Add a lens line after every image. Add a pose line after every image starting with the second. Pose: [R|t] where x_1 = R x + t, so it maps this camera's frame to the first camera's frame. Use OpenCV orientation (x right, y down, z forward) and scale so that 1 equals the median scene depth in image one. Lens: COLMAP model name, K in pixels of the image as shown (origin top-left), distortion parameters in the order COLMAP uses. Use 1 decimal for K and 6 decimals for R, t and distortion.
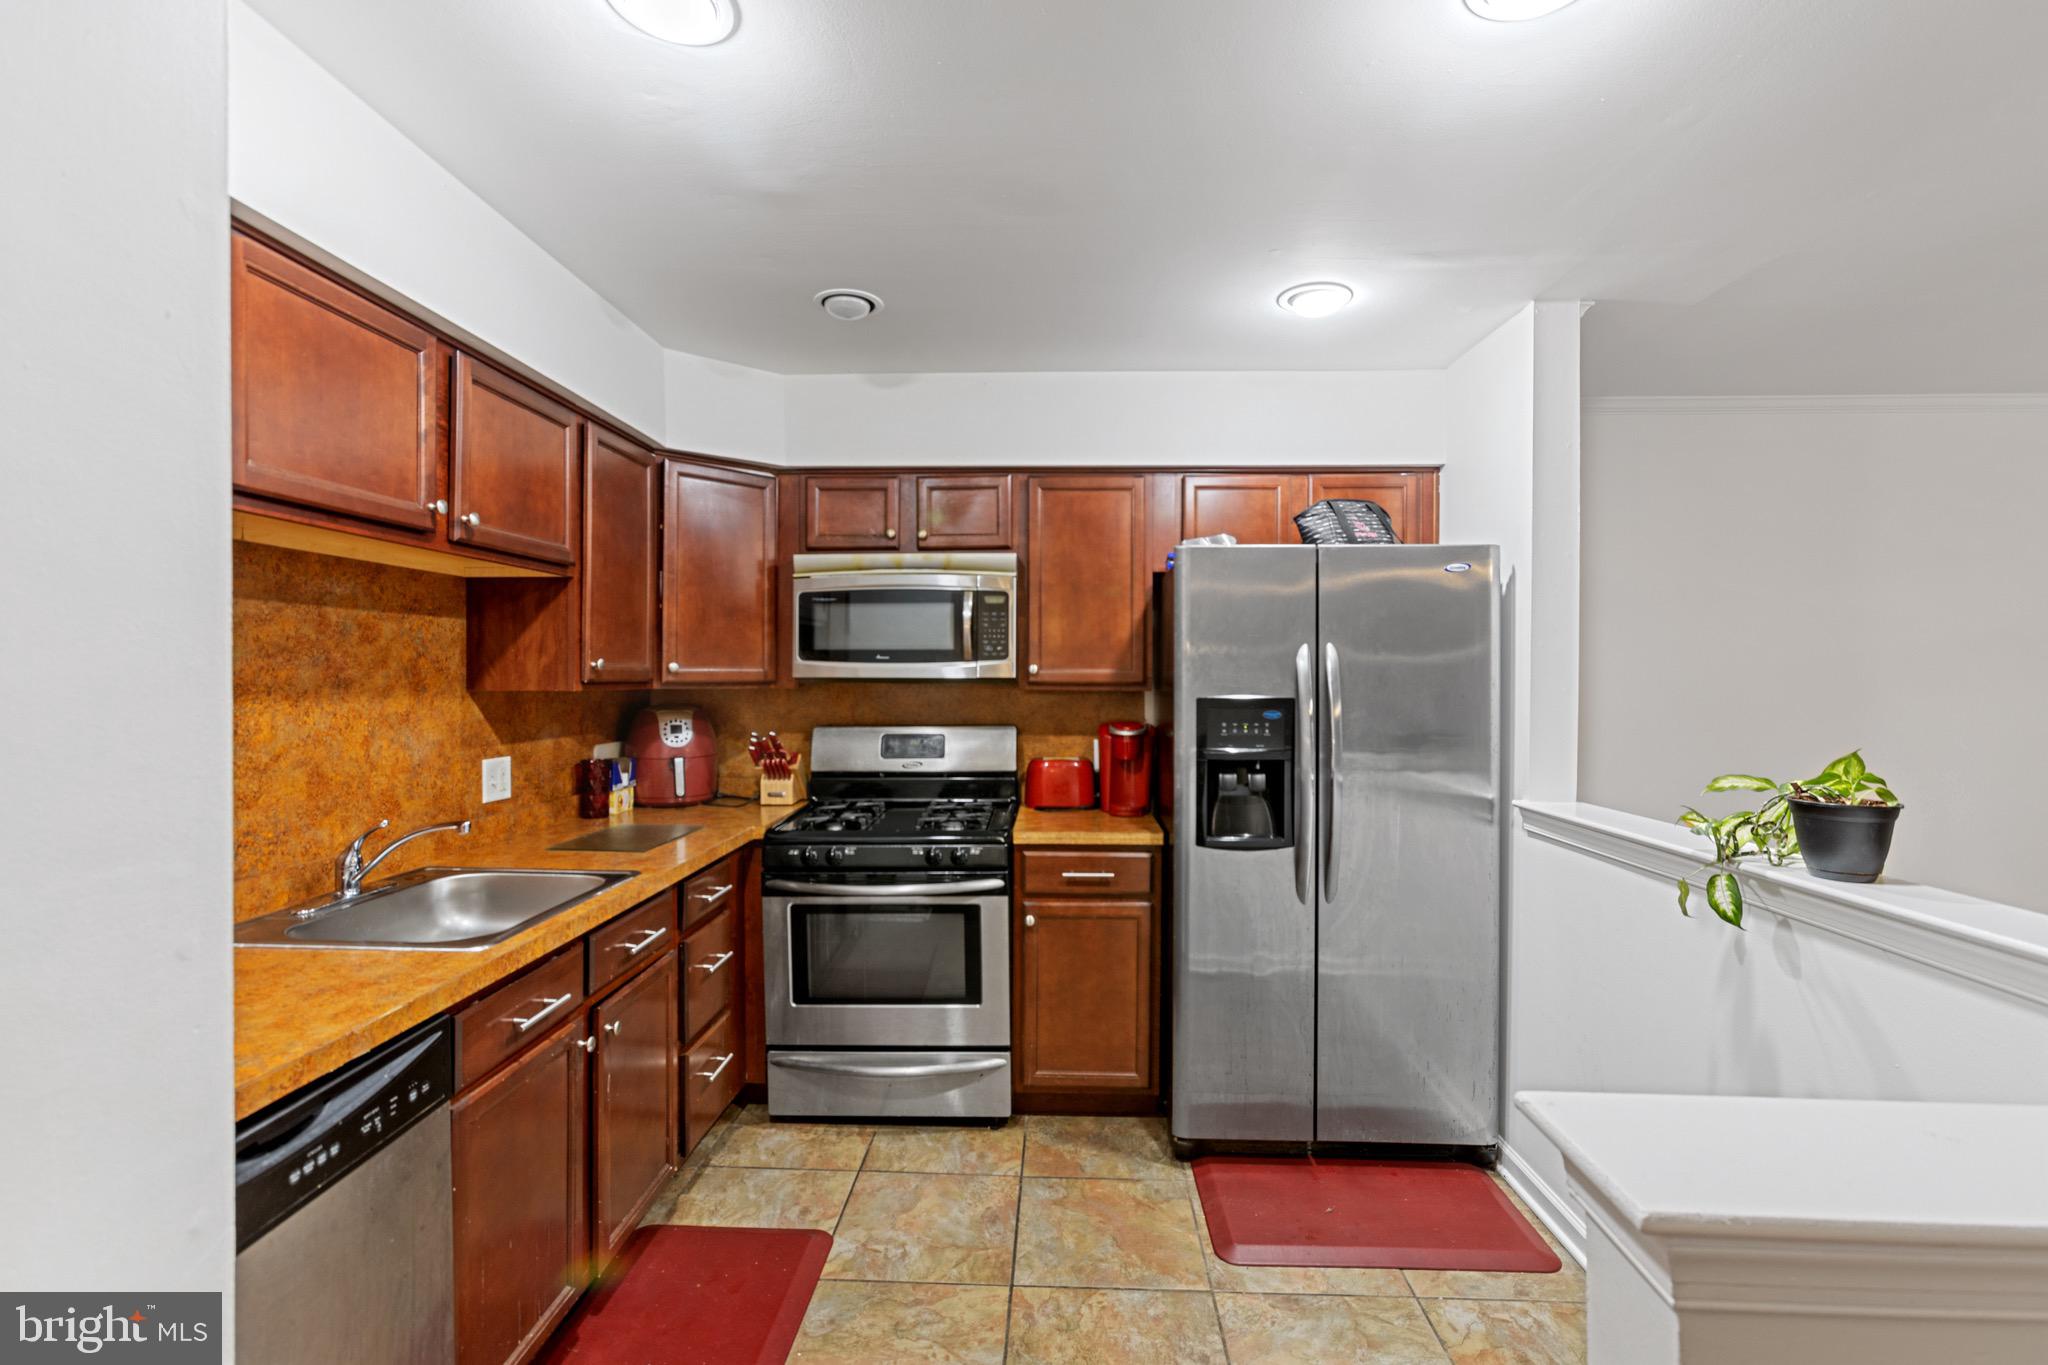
lens RADIAL K [[913.1, 0, 1031.3], [0, 913.1, 681.6], [0, 0, 1]] dist [-0.017749, 0.013145]
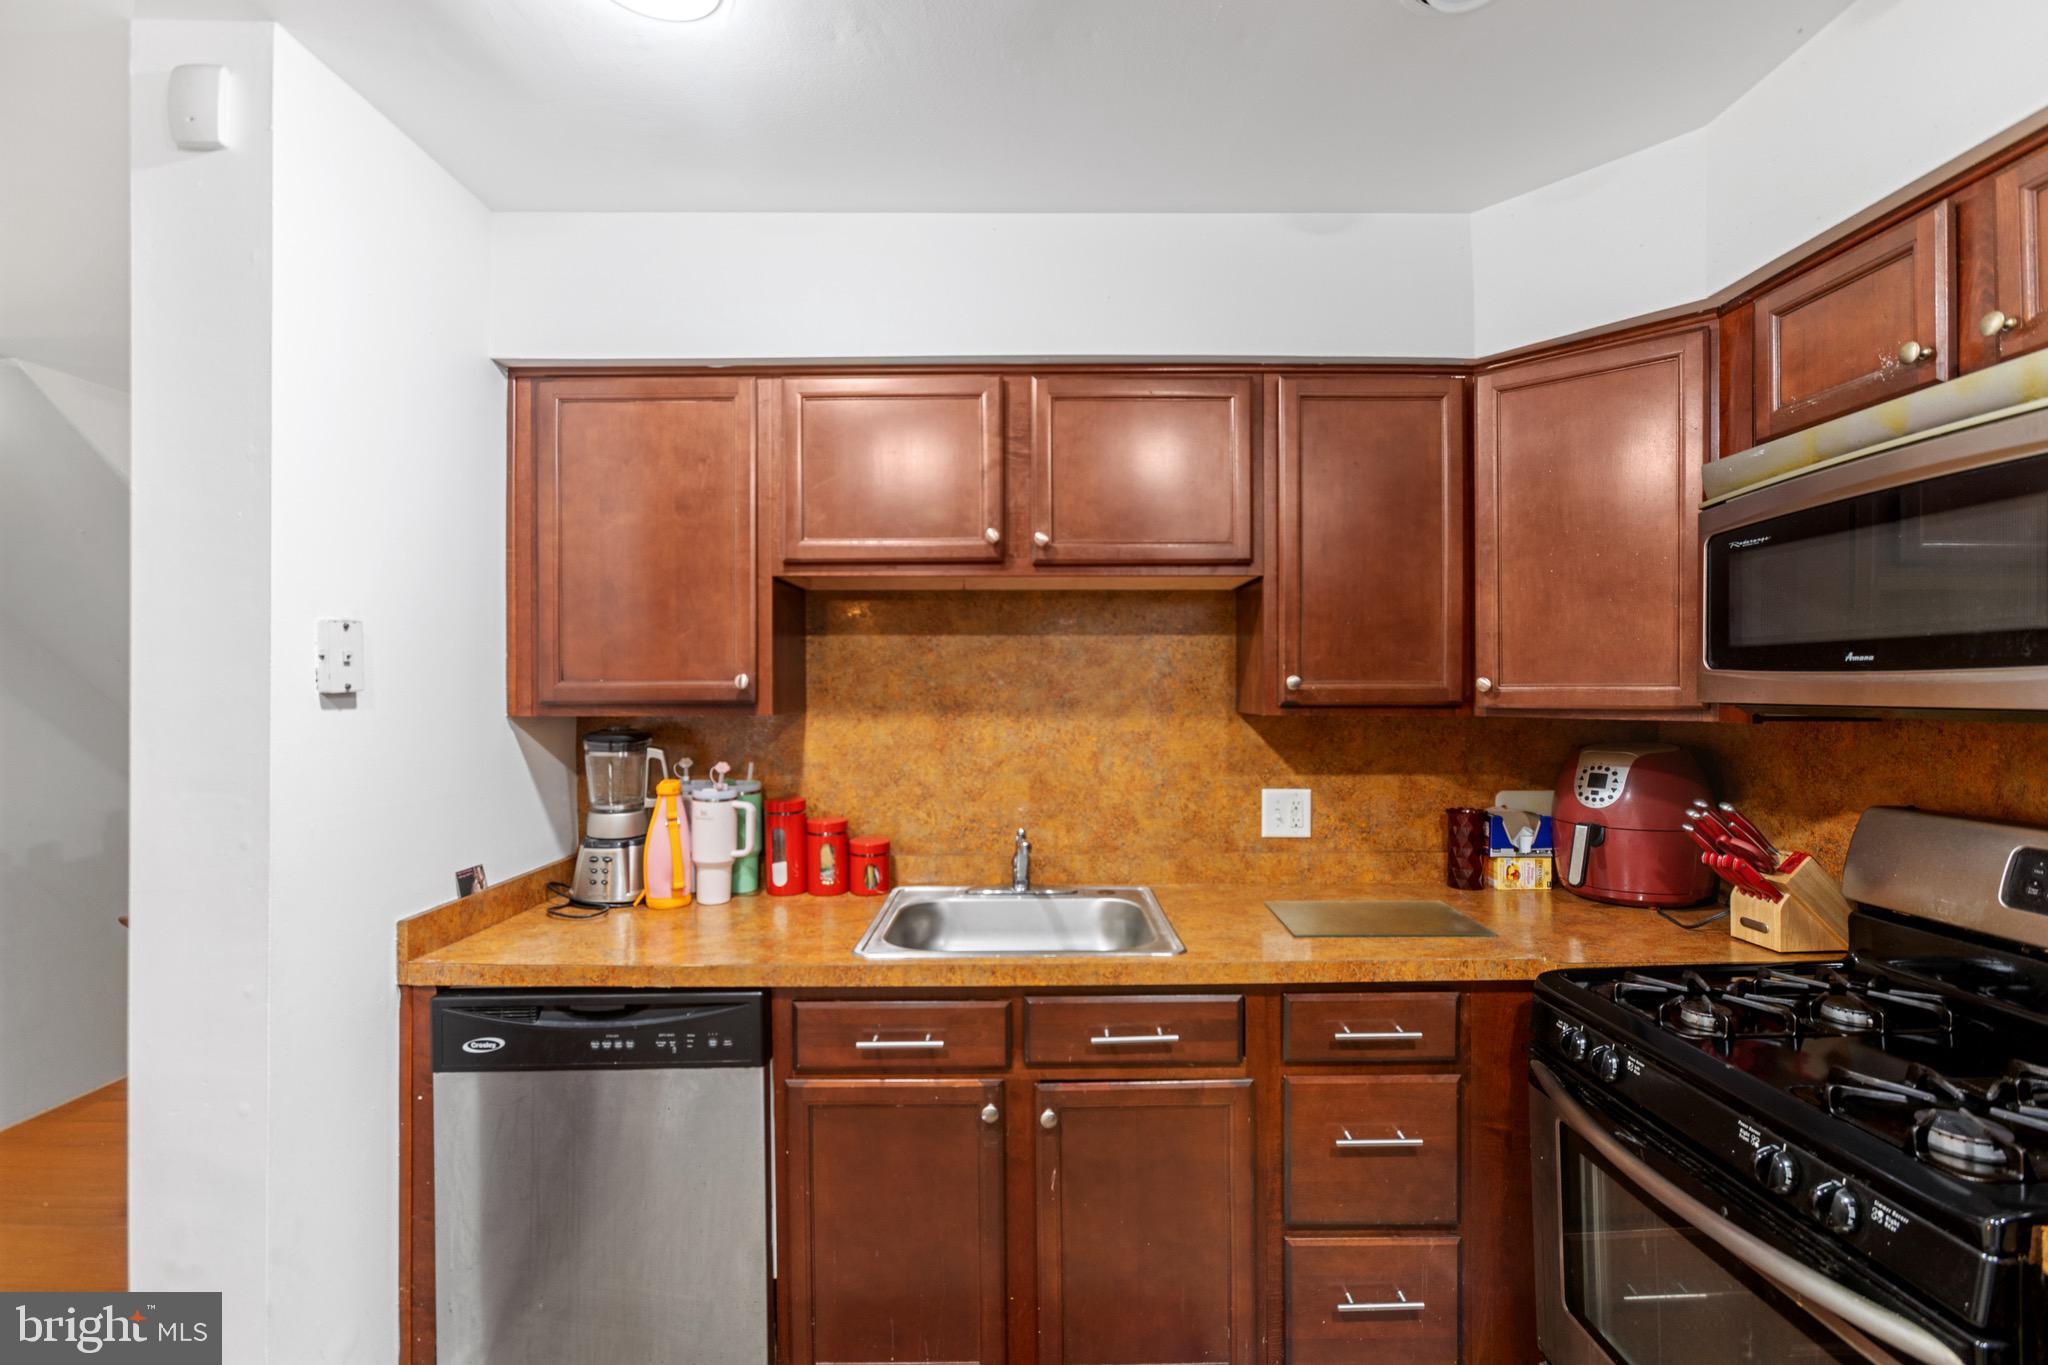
lens RADIAL K [[924.8, 0, 1021.6], [0, 924.8, 690.6], [0, 0, 1]] dist [-0.020967, 0.014724]
pose [[0.033933, 0.002201, -0.999422, 0.343831], [-0.005931, 0.999980, 0.002001, -0.013646], [0.999407, 0.005859, 0.033946, 0.825974]]
